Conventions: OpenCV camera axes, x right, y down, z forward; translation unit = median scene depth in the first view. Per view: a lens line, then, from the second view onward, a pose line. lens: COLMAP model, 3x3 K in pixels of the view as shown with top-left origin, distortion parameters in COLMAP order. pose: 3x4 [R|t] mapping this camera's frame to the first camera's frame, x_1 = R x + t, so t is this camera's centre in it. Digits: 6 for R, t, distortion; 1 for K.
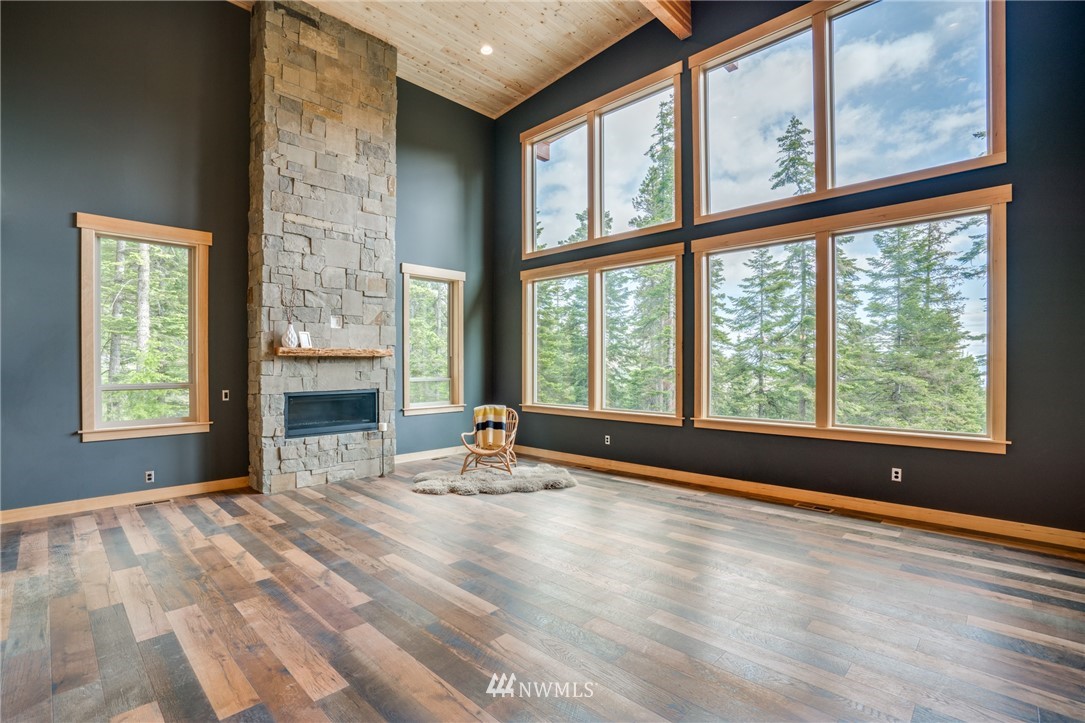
lens RADIAL K [[503.7, 0, 535.8], [0, 503.7, 365.5], [0, 0, 1]] dist [-0.049836, 0.015984]
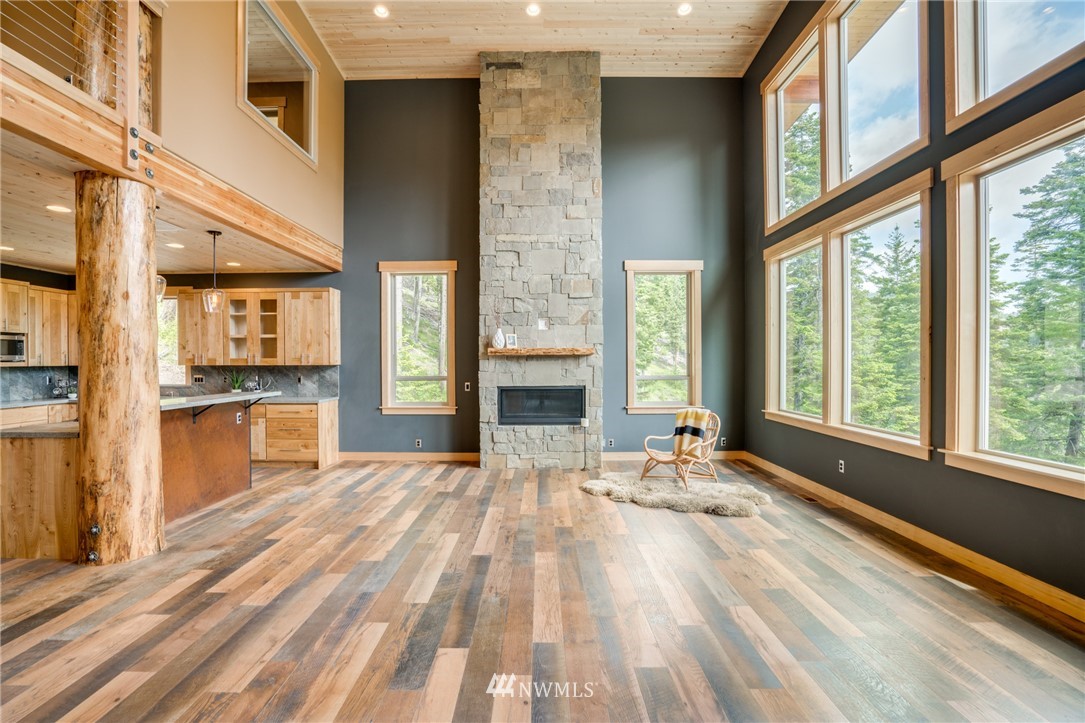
lens RADIAL K [[496.8, 0, 536.3], [0, 496.8, 364.8], [0, 0, 1]] dist [-0.048109, 0.016044]
pose [[0.695600, 0.003245, -0.718422, 0.398927], [-0.000613, 0.999992, 0.003924, -0.001055], [0.718429, -0.002289, 0.695596, 0.231485]]
